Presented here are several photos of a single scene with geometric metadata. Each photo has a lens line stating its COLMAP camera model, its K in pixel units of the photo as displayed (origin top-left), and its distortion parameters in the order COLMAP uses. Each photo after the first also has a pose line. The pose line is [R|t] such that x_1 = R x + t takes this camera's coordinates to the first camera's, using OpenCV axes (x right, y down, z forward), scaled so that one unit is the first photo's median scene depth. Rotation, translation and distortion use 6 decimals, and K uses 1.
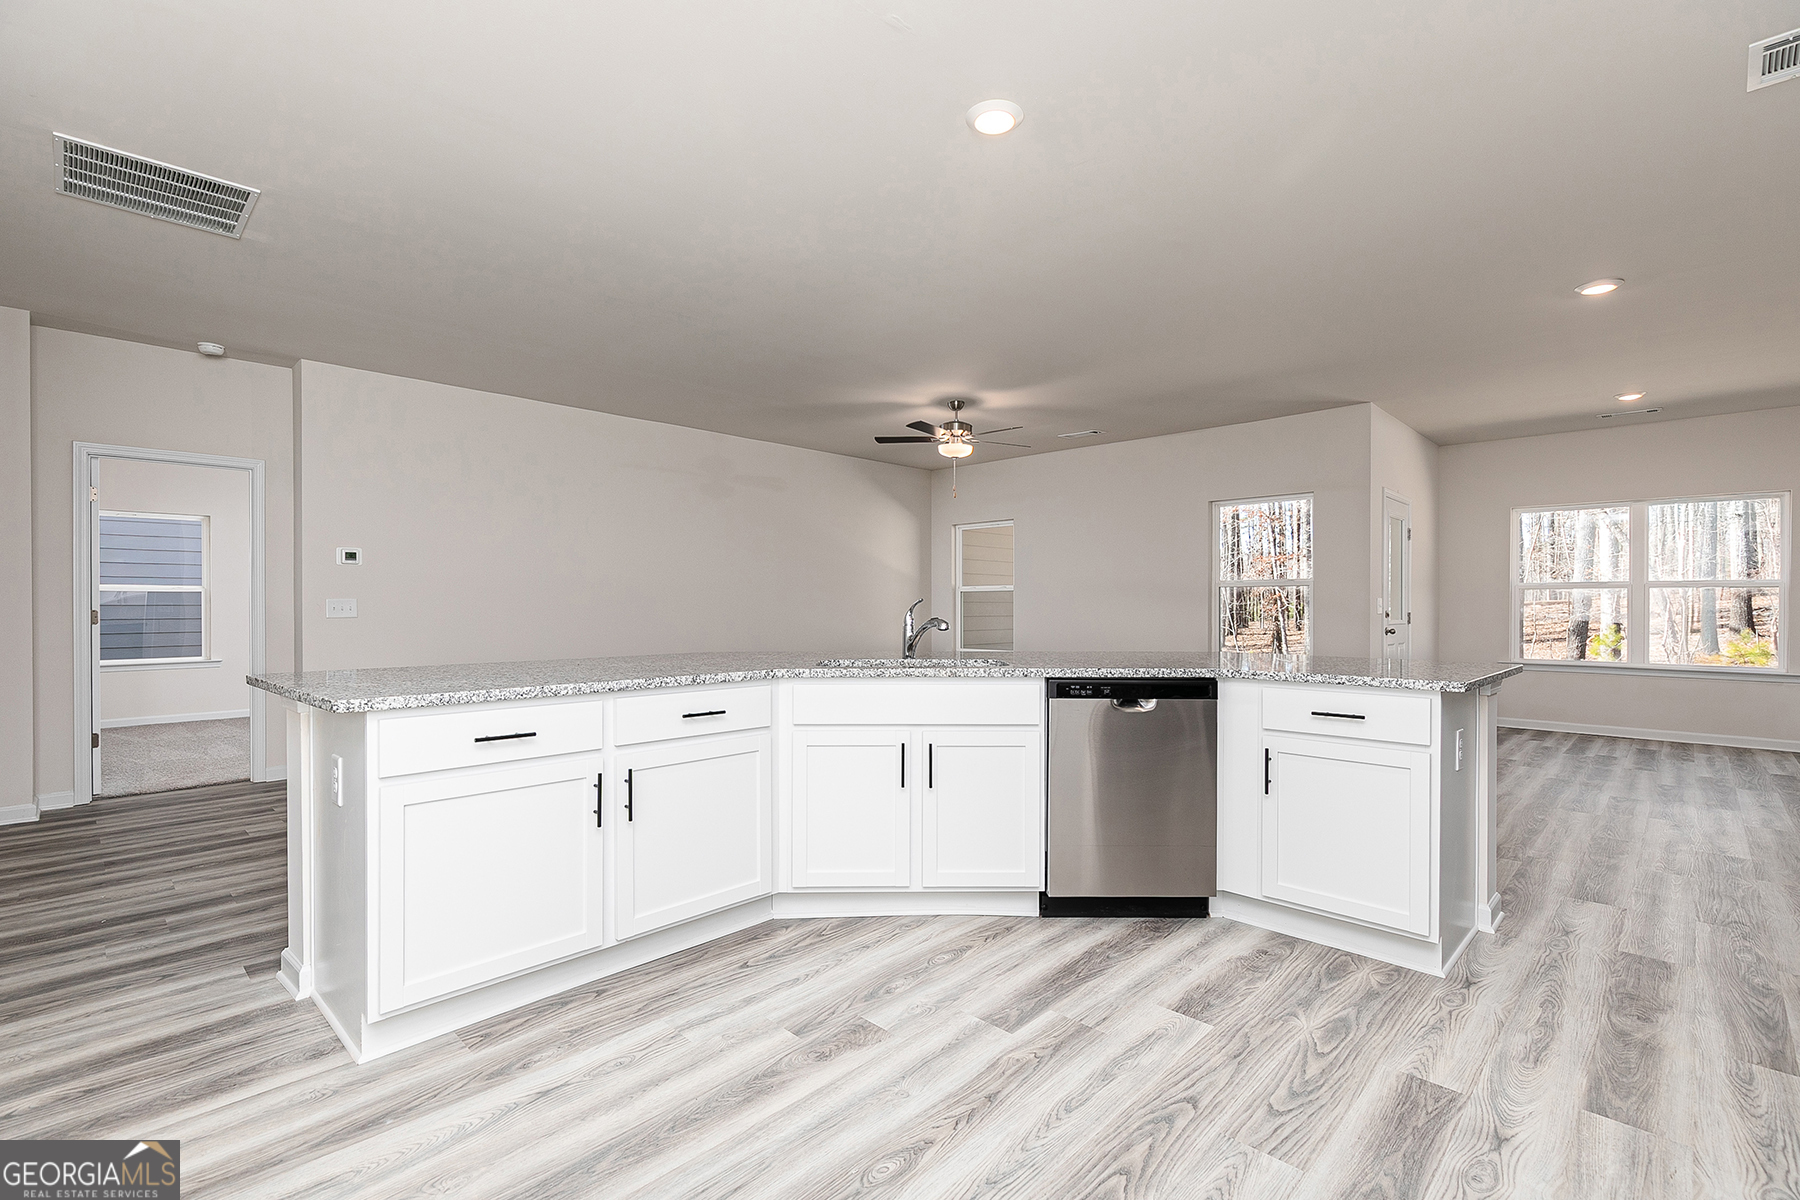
lens RADIAL K [[822.6, 0, 902.6], [0, 822.6, 607.5], [0, 0, 1]] dist [-0.002158, -0.000409]
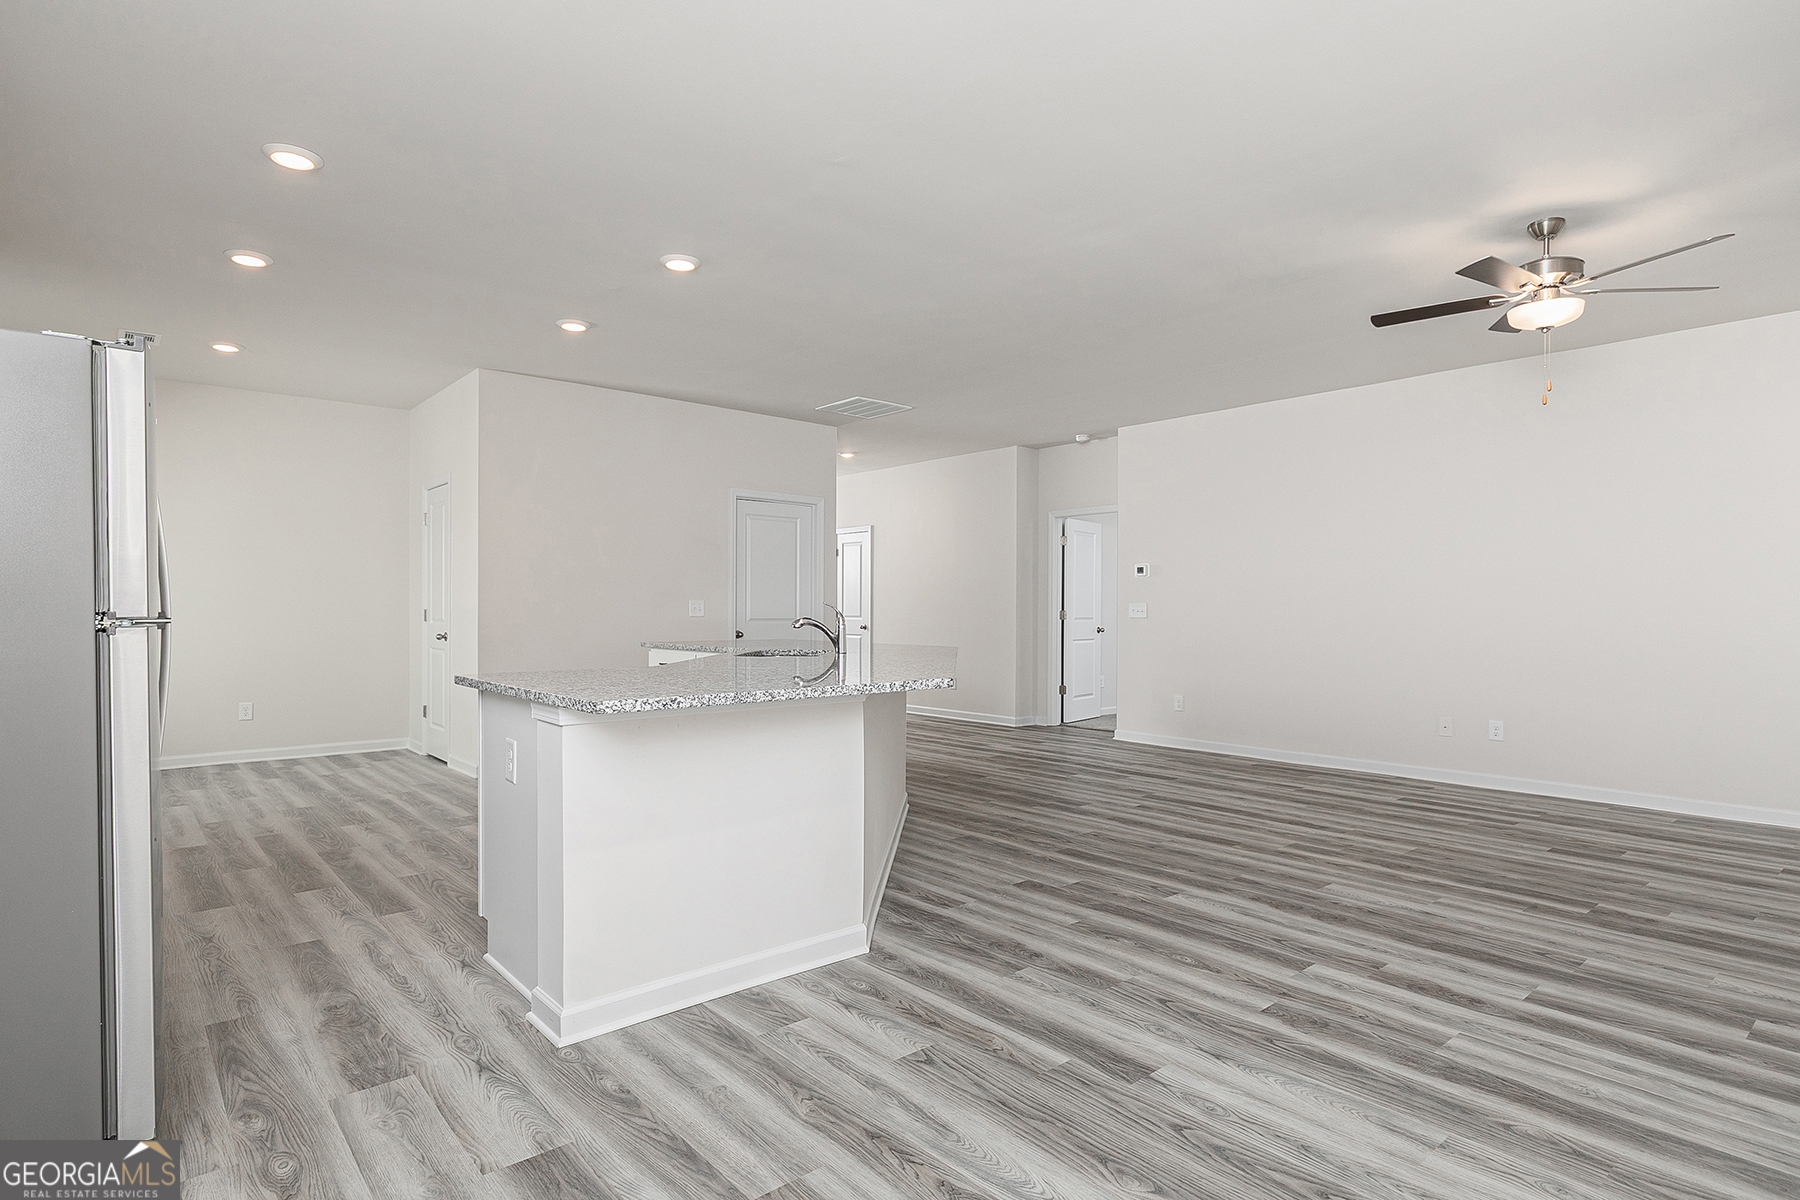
lens RADIAL K [[944.4, 0, 902.2], [0, 944.4, 605.8], [0, 0, 1]] dist [-0.000209, -0.000020]
pose [[-0.094604, -0.001850, -0.995513, 1.934756], [0.001035, 0.999998, -0.001957, -0.008345], [0.995514, -0.001215, -0.094602, 1.748454]]
